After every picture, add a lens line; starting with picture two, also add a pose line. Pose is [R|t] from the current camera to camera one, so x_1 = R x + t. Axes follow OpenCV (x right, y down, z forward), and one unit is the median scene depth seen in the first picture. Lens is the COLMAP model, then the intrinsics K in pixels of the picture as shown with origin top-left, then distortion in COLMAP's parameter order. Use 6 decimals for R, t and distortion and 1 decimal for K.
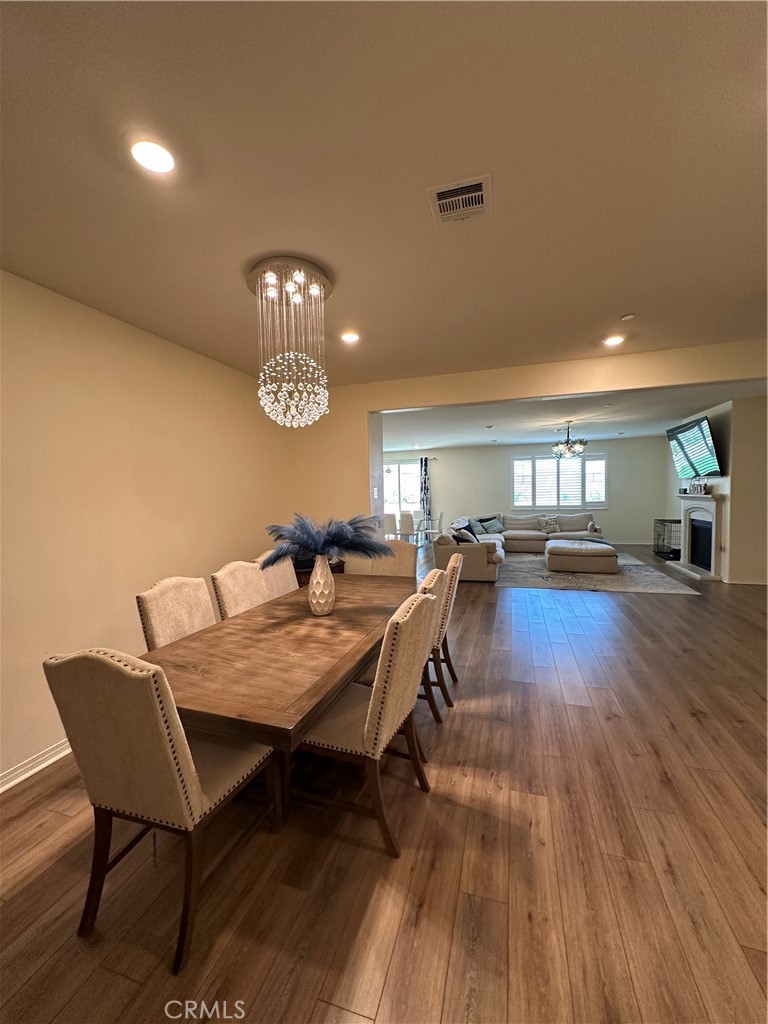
lens RADIAL K [[408.9, 0, 379.7], [0, 408.9, 511.8], [0, 0, 1]] dist [0.000010, 0.000079]
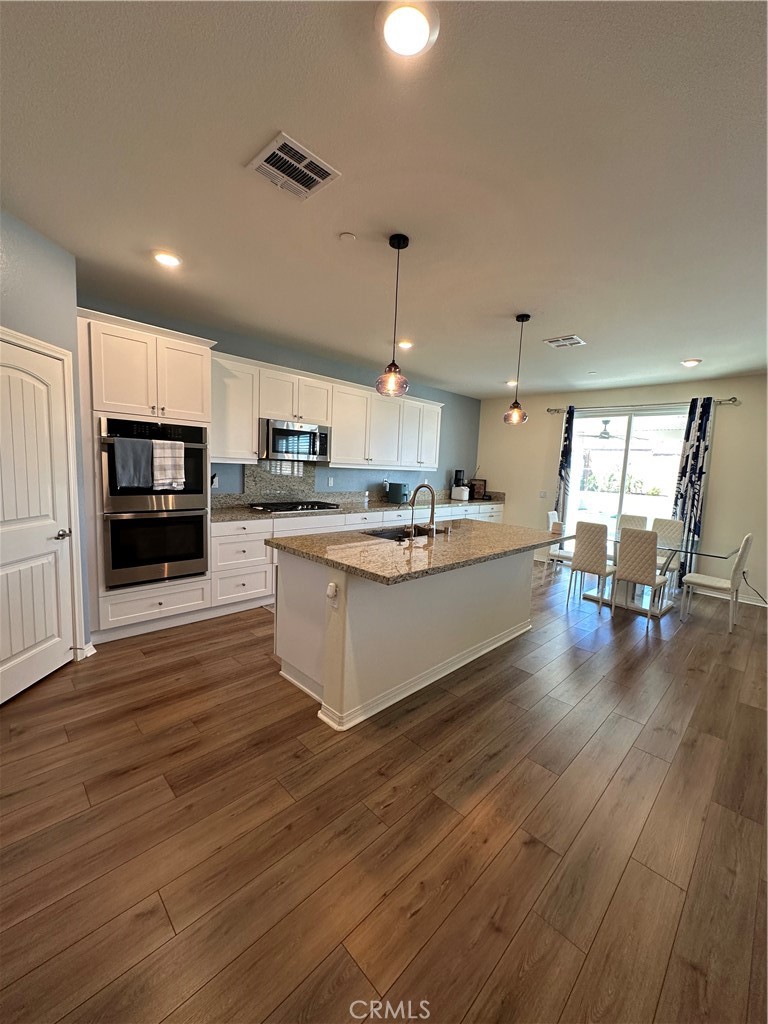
lens RADIAL K [[408.9, 0, 386.7], [0, 408.9, 513.4], [0, 0, 1]] dist [0.000010, 0.000079]
pose [[0.886177, 0.114085, -0.449082, 0.022838], [-0.086382, 0.992900, 0.081778, -0.019808], [0.455224, -0.033677, 0.889740, 0.468495]]
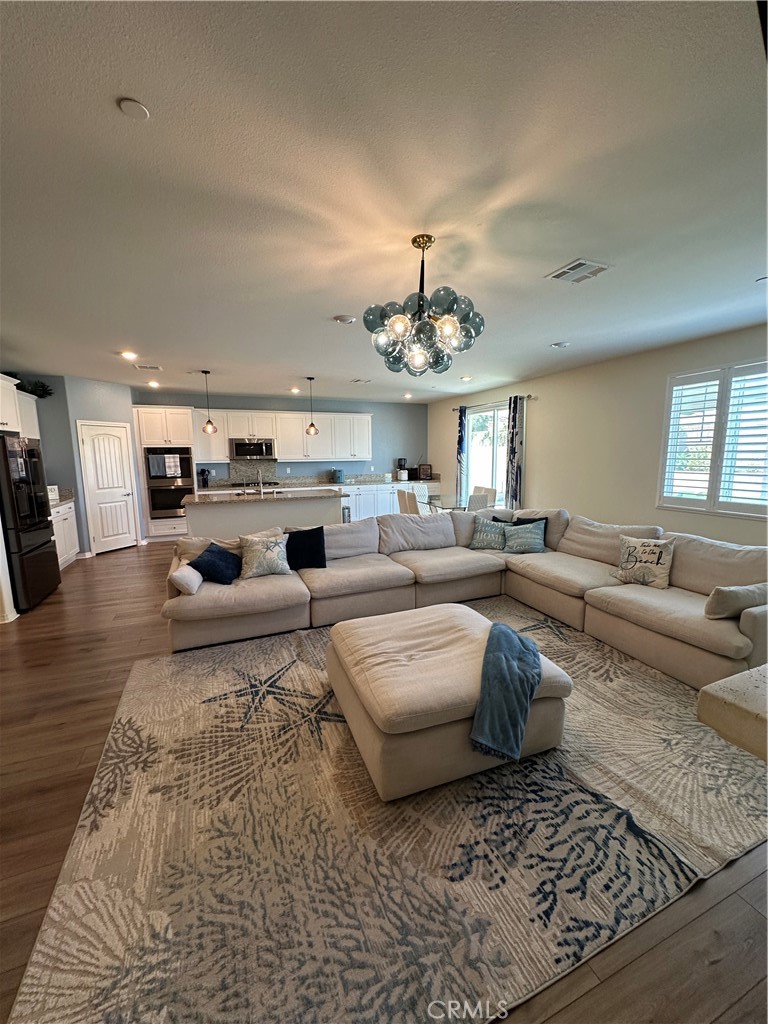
lens RADIAL K [[408.9, 0, 383.7], [0, 408.9, 515.5], [0, 0, 1]] dist [0.000010, 0.000079]
pose [[0.640874, 0.128693, -0.756782, 0.445116], [-0.040385, 0.990134, 0.134176, -0.037711], [0.766583, -0.055428, 0.639748, 0.491332]]
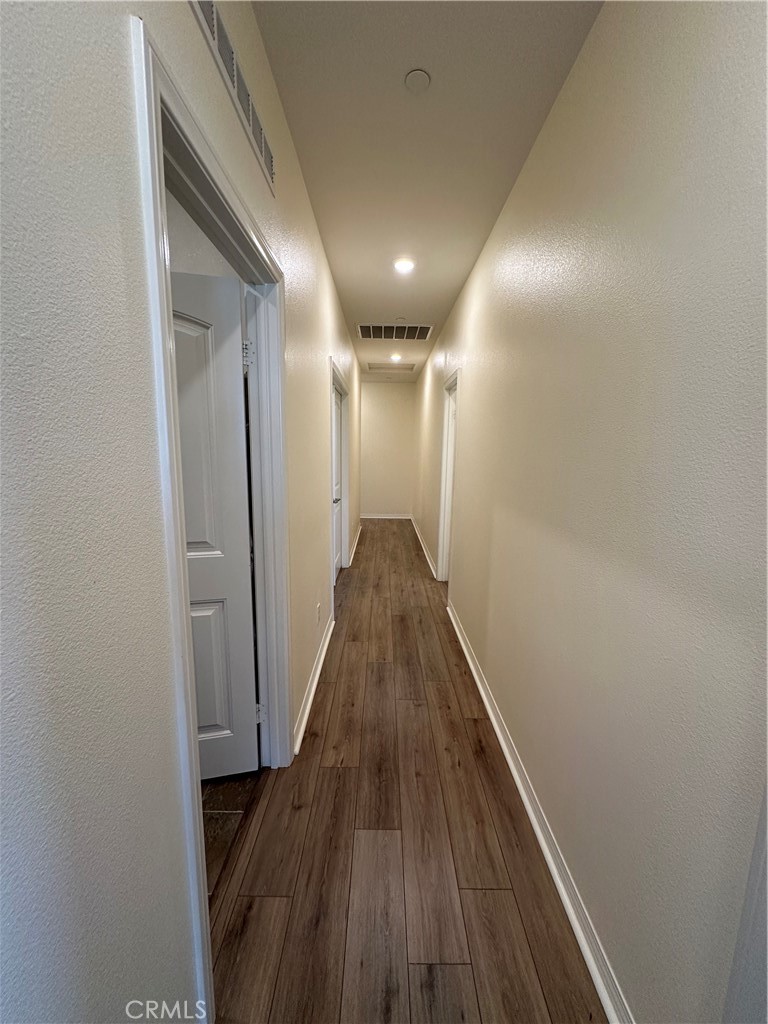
lens RADIAL K [[408.9, 0, 383.3], [0, 408.9, 513.4], [0, 0, 1]] dist [0.000010, 0.000079]
pose [[0.952858, -0.013189, 0.303128, -0.115085], [-0.020232, 0.994069, 0.106848, -0.012919], [-0.302740, -0.107944, 0.946941, 0.442663]]
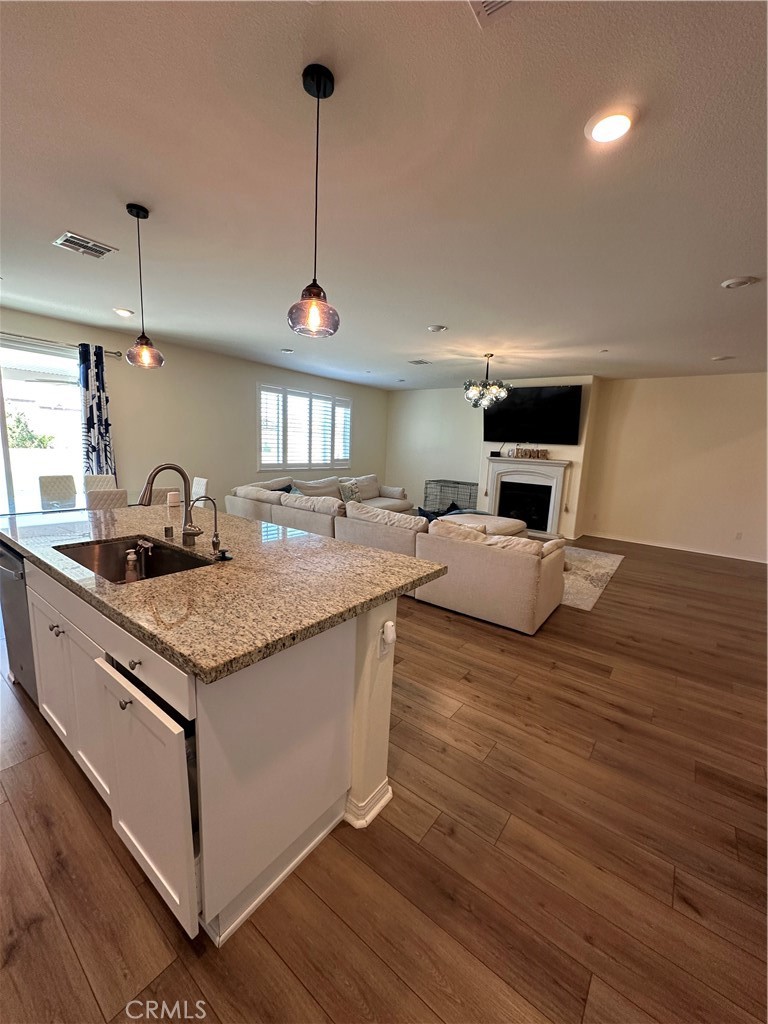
lens RADIAL K [[408.9, 0, 383.0], [0, 408.9, 513.5], [0, 0, 1]] dist [0.000010, 0.000079]
pose [[0.333899, -0.118614, 0.935116, -0.197875], [-0.009540, 0.991575, 0.129182, -0.021295], [-0.942561, -0.052055, 0.329954, 0.584086]]
